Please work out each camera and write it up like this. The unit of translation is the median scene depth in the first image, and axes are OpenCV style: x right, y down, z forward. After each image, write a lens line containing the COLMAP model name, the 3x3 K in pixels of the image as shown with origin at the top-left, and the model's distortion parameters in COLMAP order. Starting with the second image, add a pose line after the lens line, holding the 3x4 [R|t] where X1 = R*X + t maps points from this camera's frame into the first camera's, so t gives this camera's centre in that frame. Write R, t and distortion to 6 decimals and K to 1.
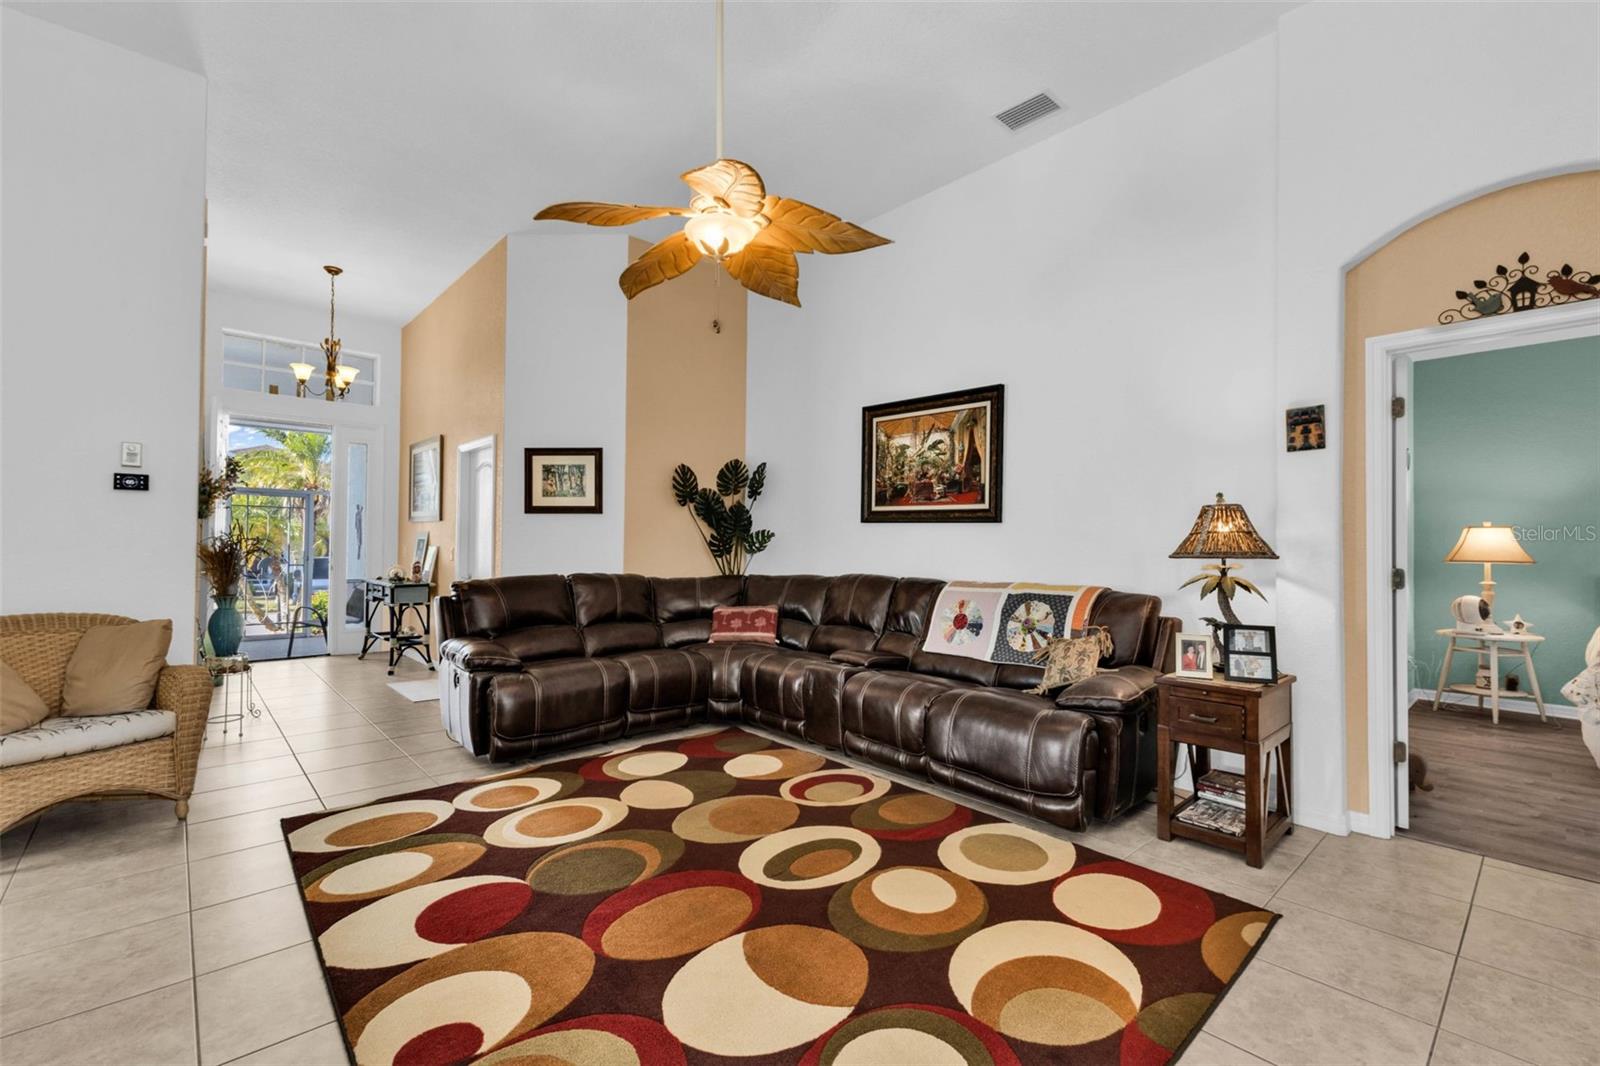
lens RADIAL K [[694.3, 0, 800.0], [0, 694.3, 533.0], [0, 0, 1]] dist [0.002264, 0.000295]
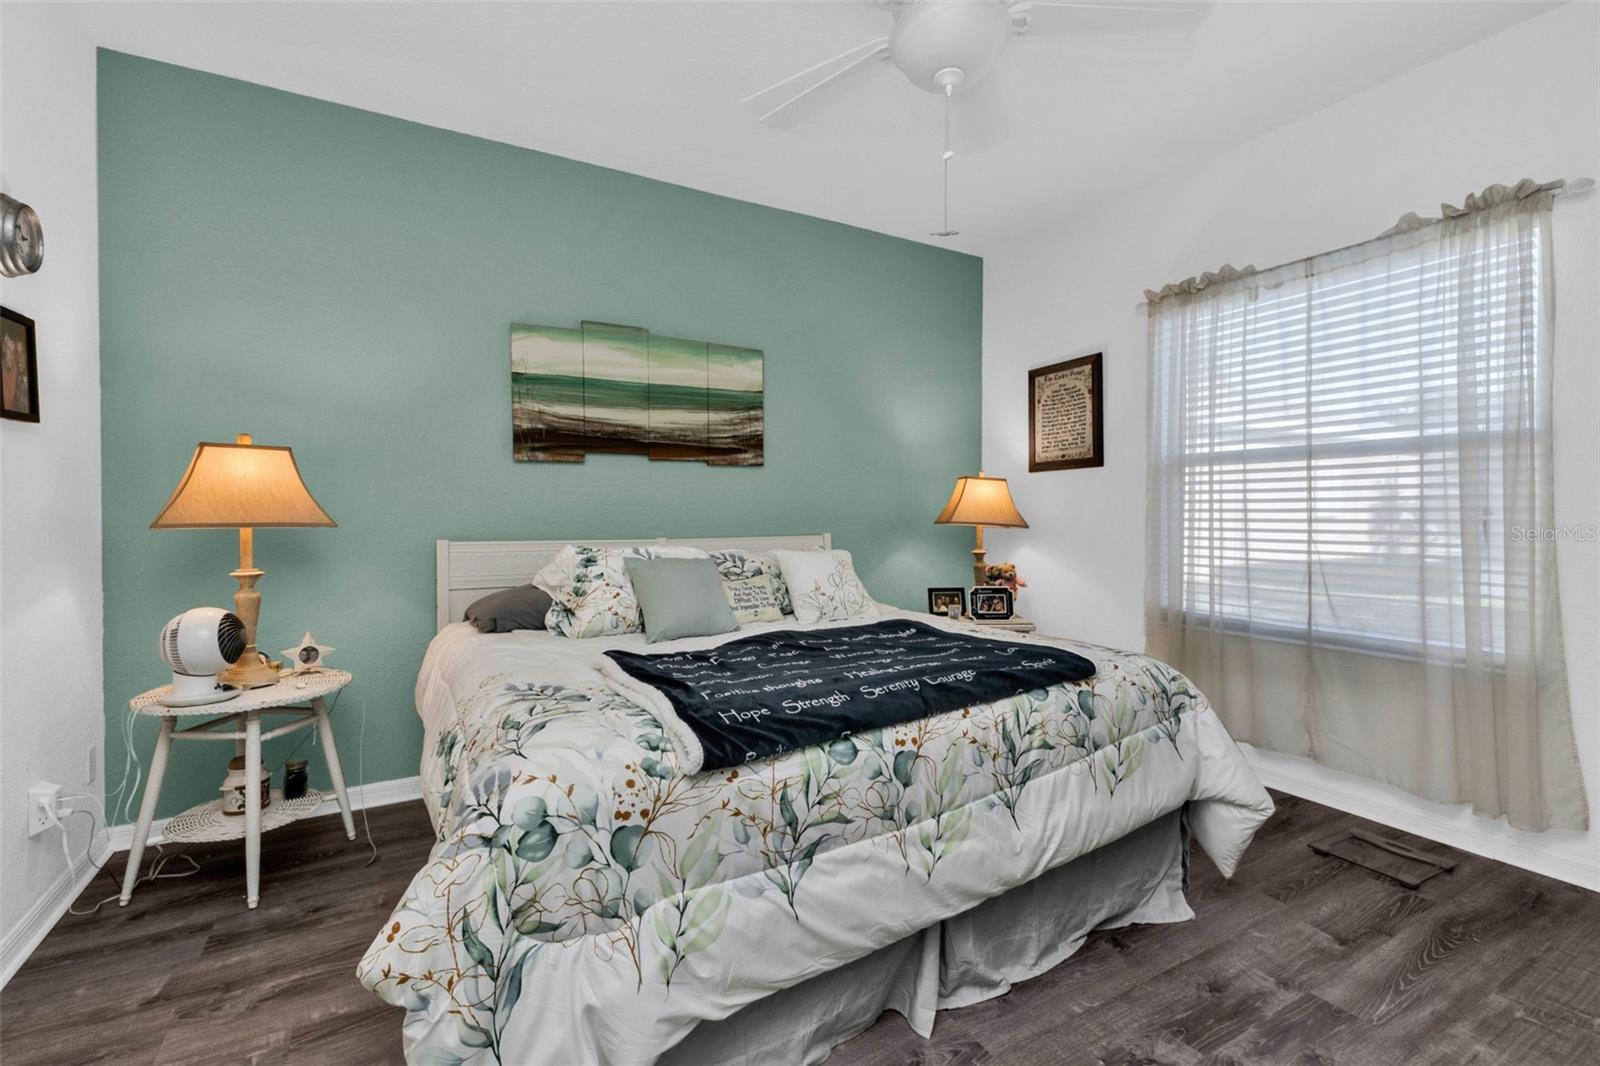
lens RADIAL K [[694.3, 0, 800.0], [0, 694.3, 533.0], [0, 0, 1]] dist [0.002264, 0.000295]
pose [[0.204530, -0.026288, 0.978507, 0.567146], [-0.020532, 0.999304, 0.031138, 0.022694], [-0.978645, -0.026460, 0.203848, 0.510535]]
